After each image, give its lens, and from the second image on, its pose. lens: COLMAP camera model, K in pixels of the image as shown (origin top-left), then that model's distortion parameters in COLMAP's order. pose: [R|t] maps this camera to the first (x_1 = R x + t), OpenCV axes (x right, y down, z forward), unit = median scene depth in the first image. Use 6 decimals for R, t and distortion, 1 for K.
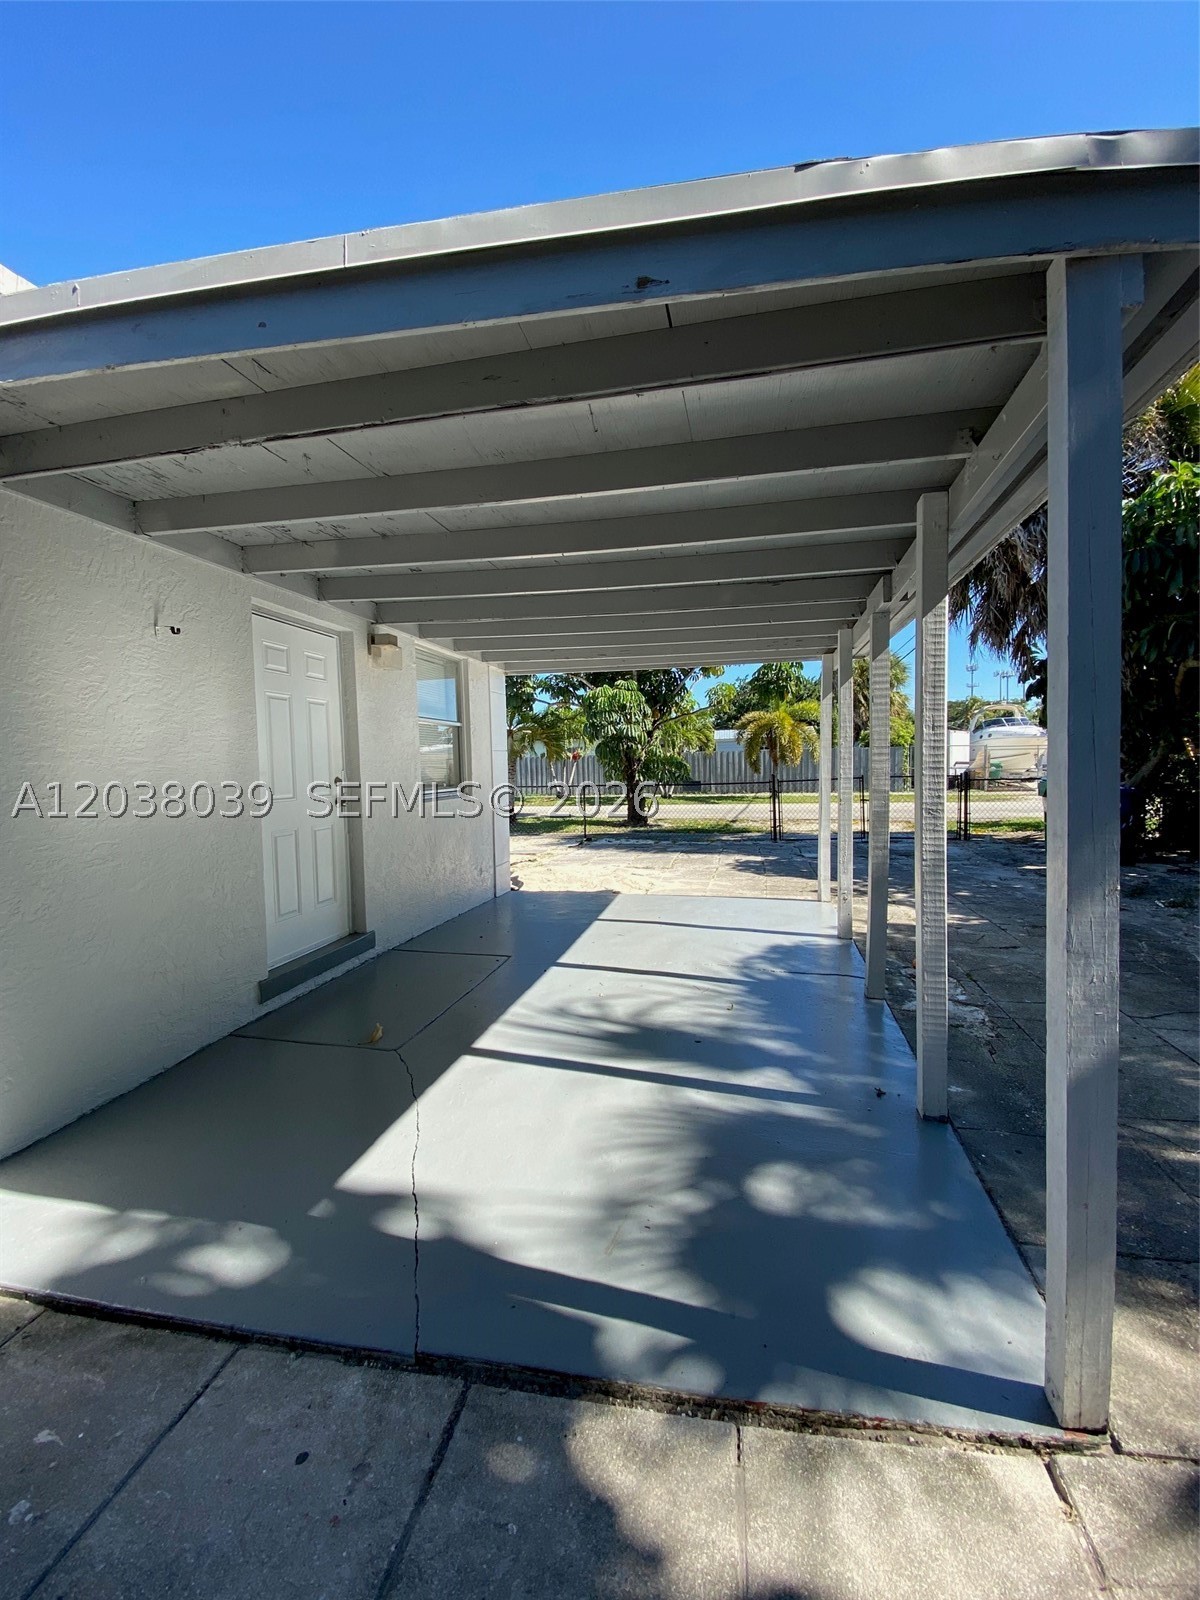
lens RADIAL K [[632.8, 0, 602.5], [0, 632.8, 792.1], [0, 0, 1]] dist [-0.009976, -0.000715]
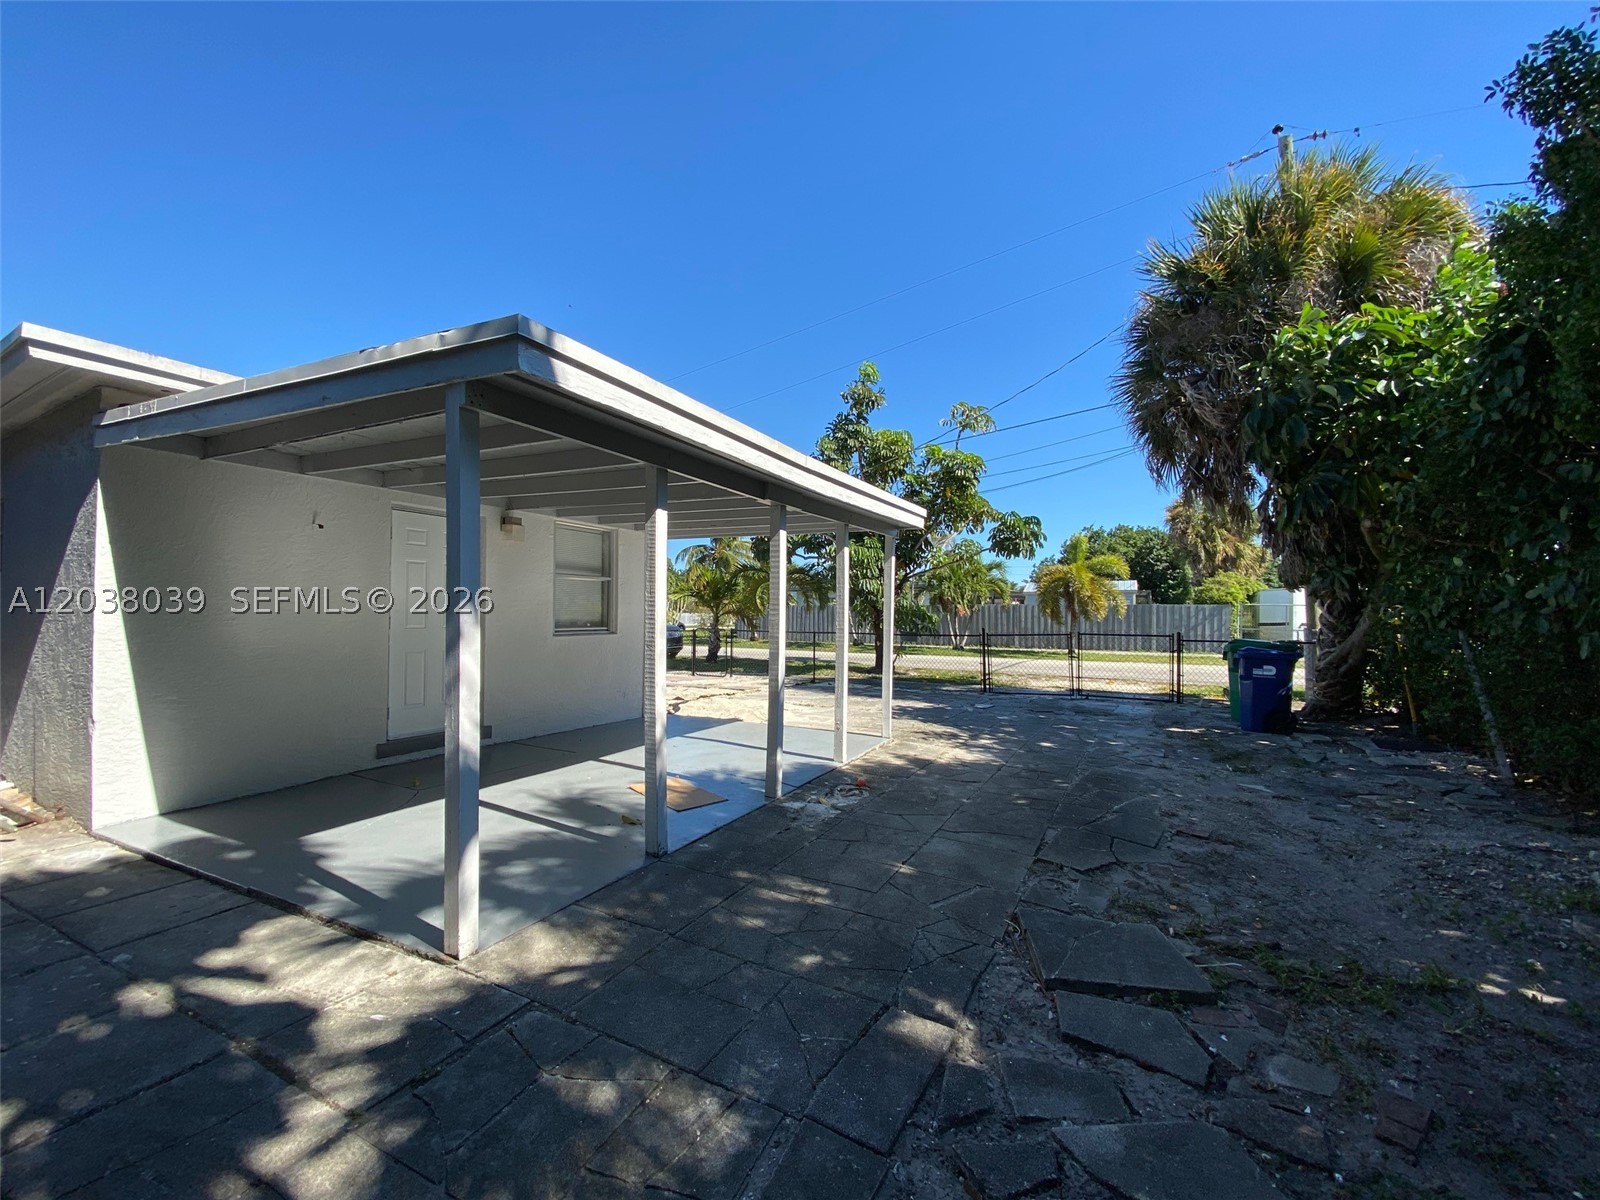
lens RADIAL K [[632.8, 0, 802.0], [0, 632.8, 604.6], [0, 0, 1]] dist [-0.009976, -0.000715]
pose [[0.966710, 0.025452, -0.254605, 0.851256], [-0.039640, 0.997924, -0.050749, -0.008384], [0.252785, 0.059152, 0.965712, -0.259394]]
